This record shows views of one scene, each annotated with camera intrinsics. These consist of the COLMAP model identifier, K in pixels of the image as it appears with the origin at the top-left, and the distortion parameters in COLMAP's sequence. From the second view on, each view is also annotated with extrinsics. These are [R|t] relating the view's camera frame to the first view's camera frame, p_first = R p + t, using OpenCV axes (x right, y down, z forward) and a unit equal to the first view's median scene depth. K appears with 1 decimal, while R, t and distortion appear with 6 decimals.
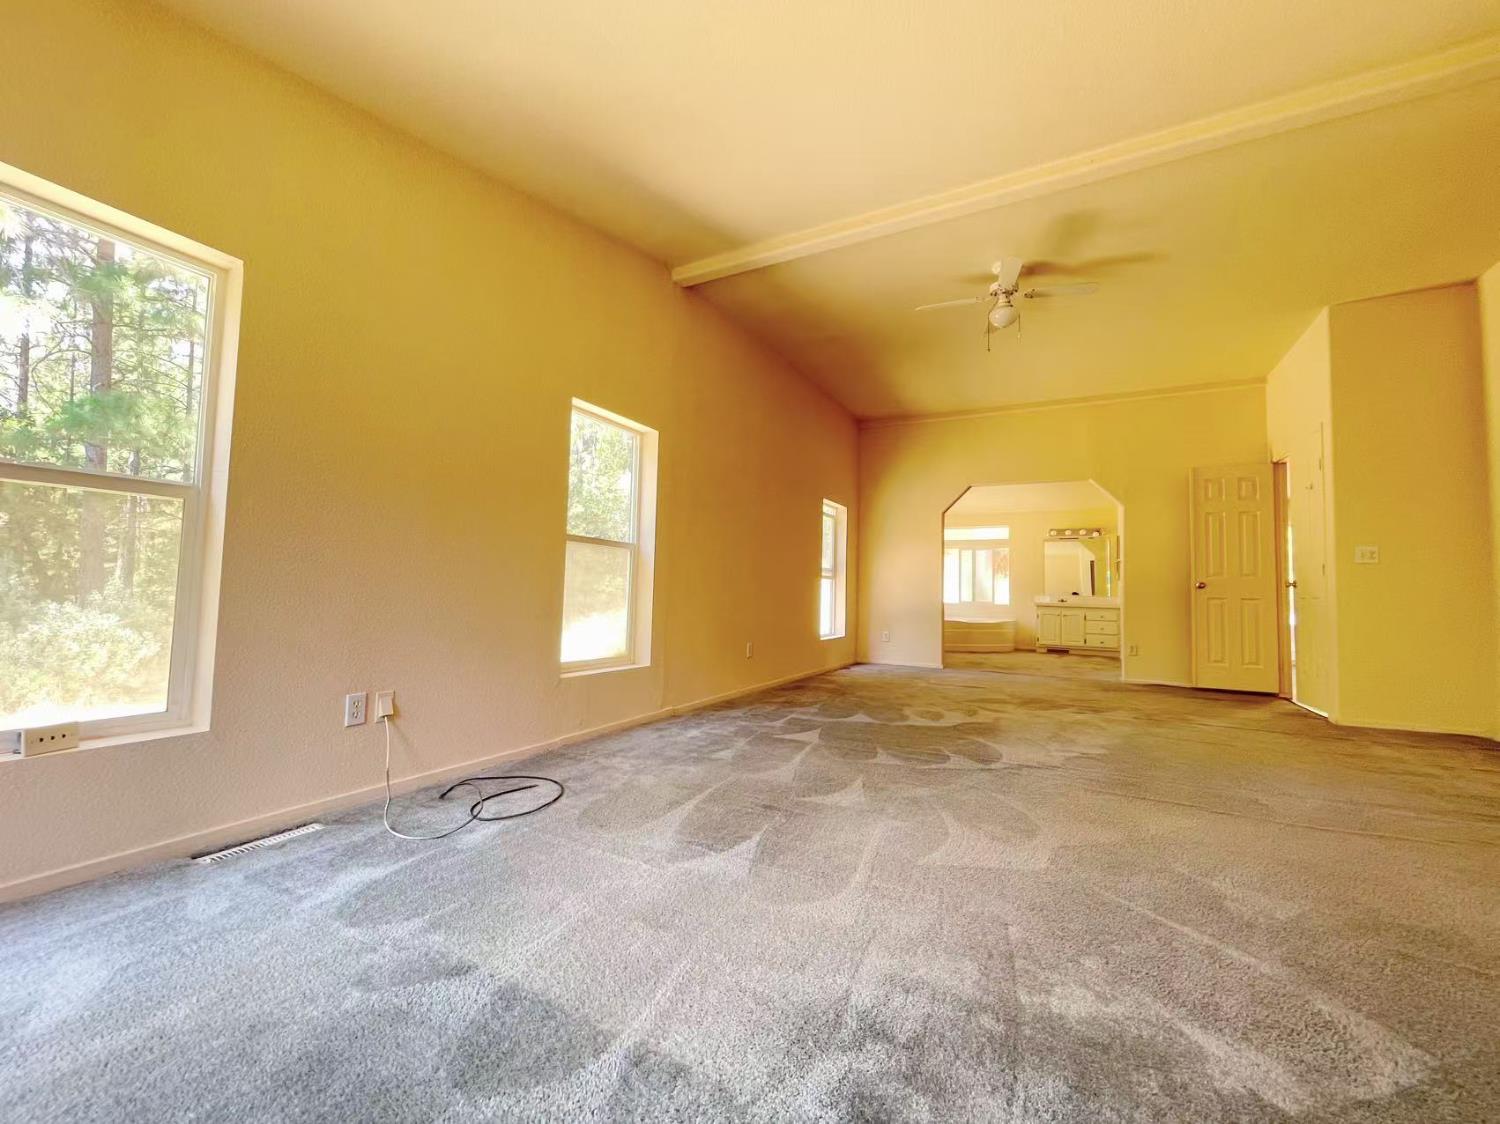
lens RADIAL K [[619.0, 0, 747.3], [0, 619.0, 555.2], [0, 0, 1]] dist [0.008157, -0.000101]
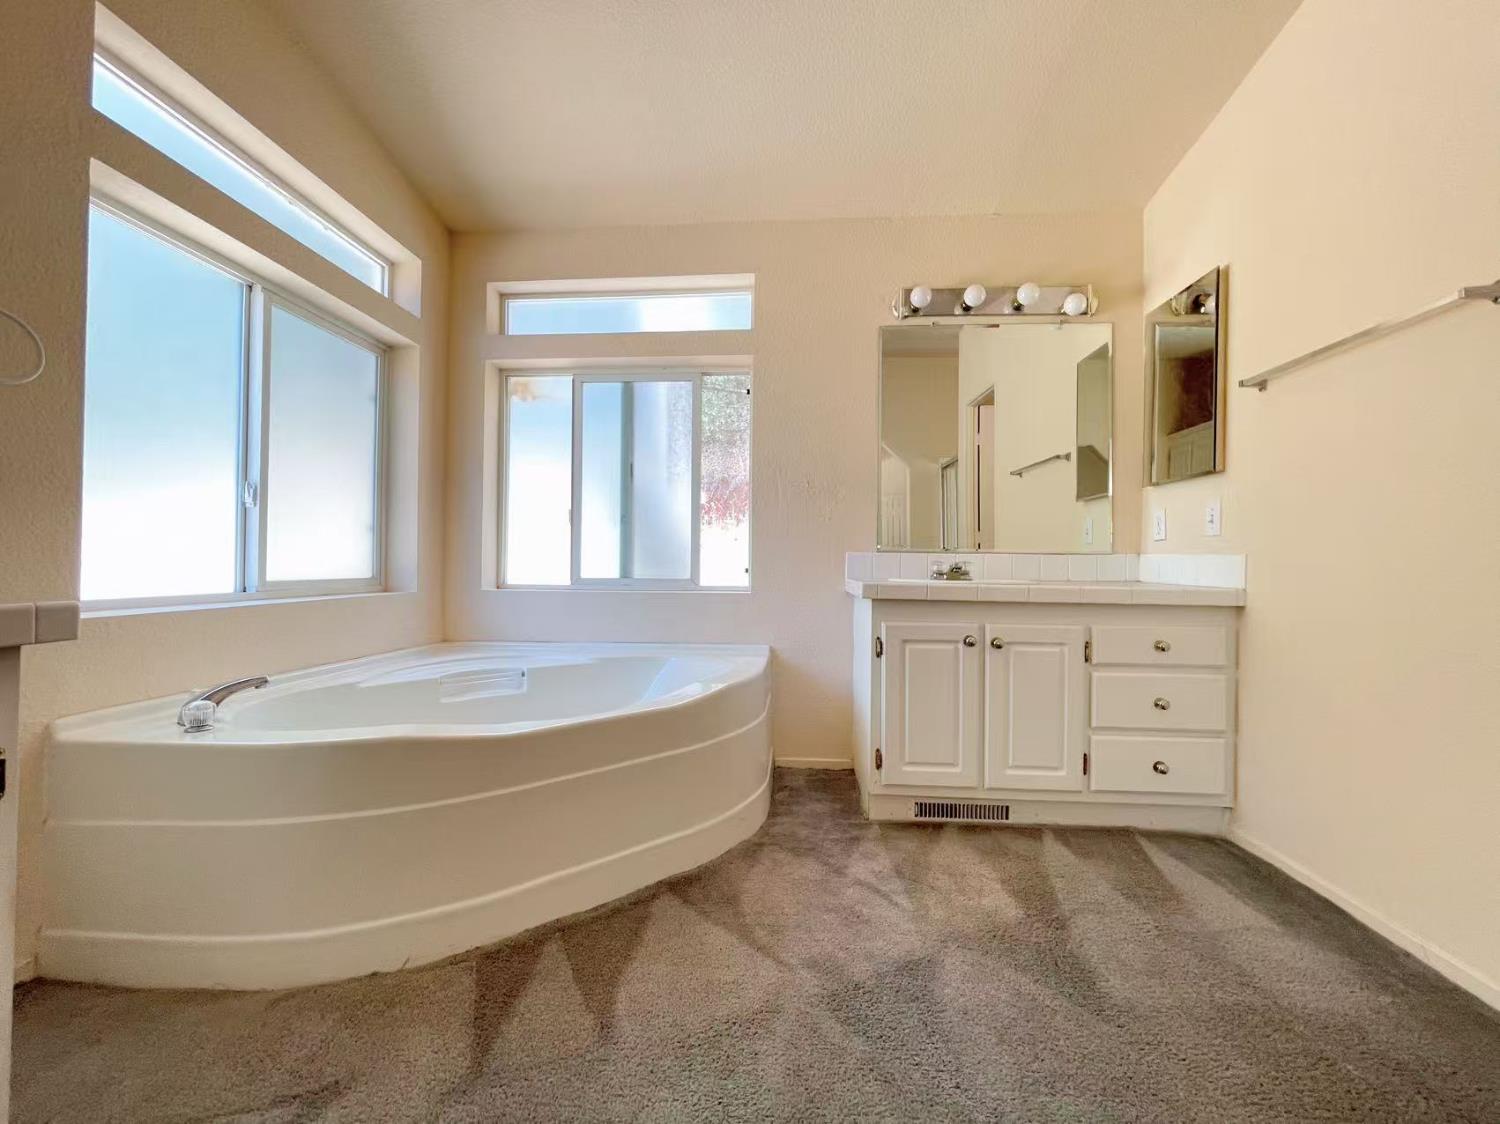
lens RADIAL K [[619.0, 0, 749.0], [0, 619.0, 561.0], [0, 0, 1]] dist [0.008157, -0.000101]
pose [[0.917663, -0.012897, 0.397150, 0.343590], [-0.012120, 0.998100, 0.060416, 0.056509], [-0.397174, -0.060255, 0.915763, 0.821241]]
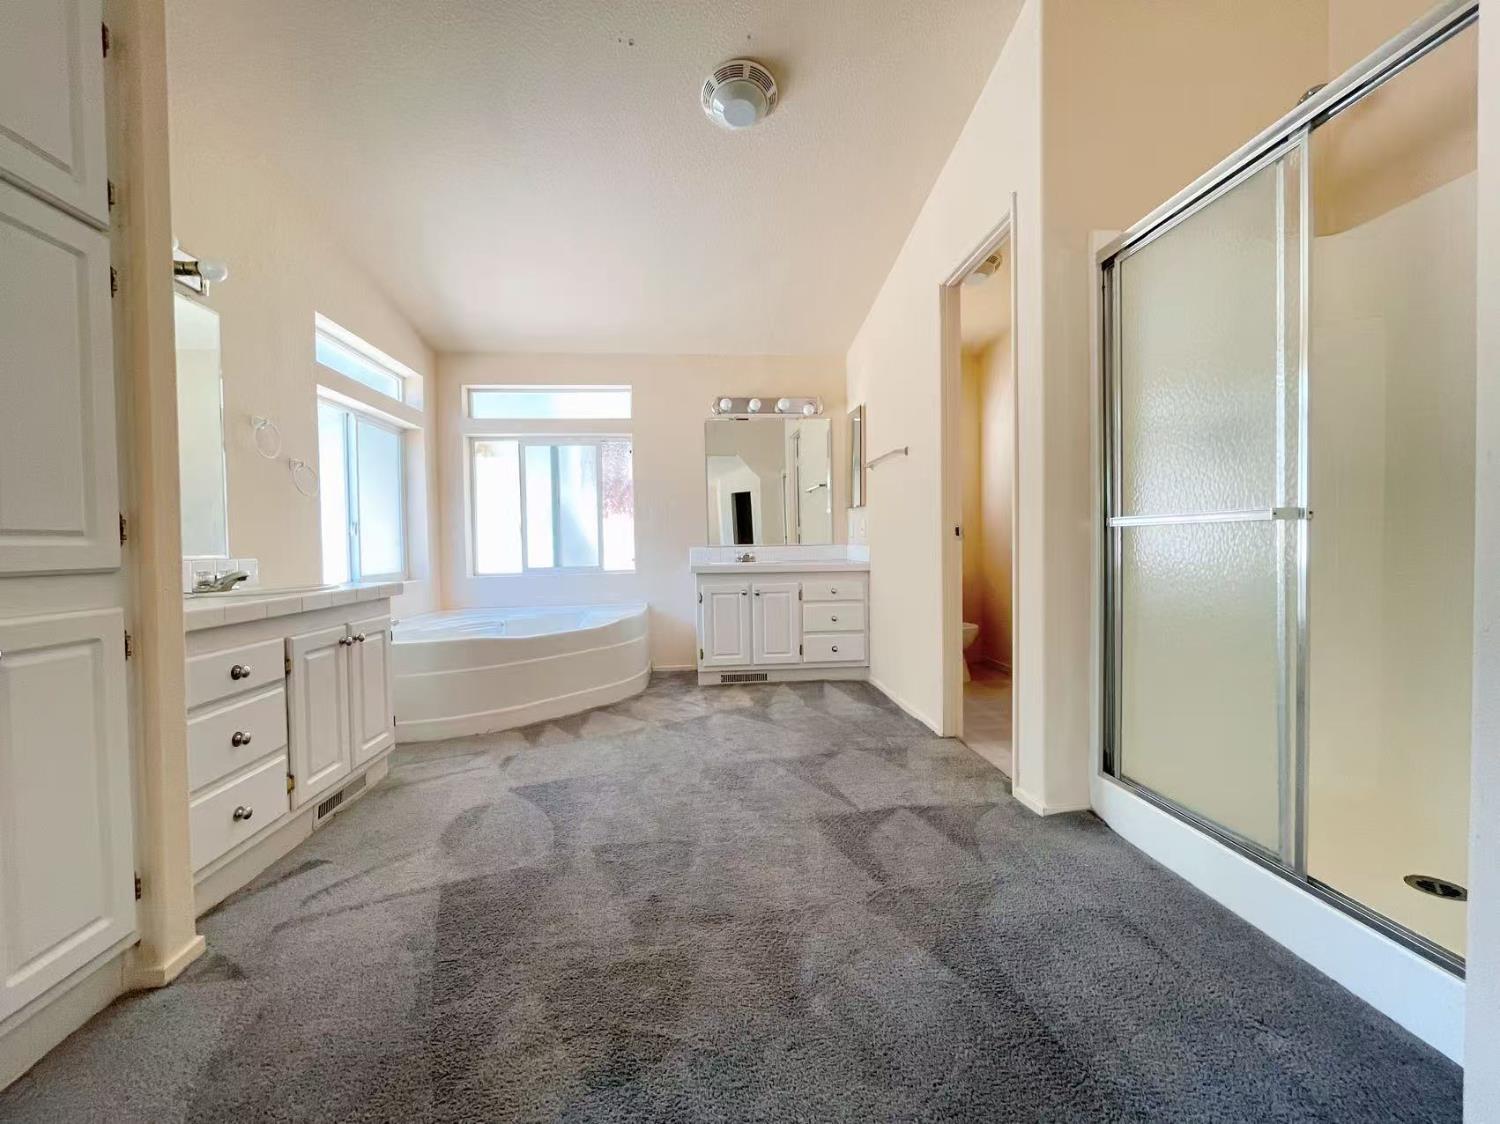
lens RADIAL K [[619.0, 0, 745.8], [0, 619.0, 562.0], [0, 0, 1]] dist [0.008157, -0.000101]
pose [[0.842705, -0.054358, 0.535624, 0.274359], [0.006790, 0.995884, 0.090385, 0.037380], [-0.538332, -0.072531, 0.839606, 0.637223]]
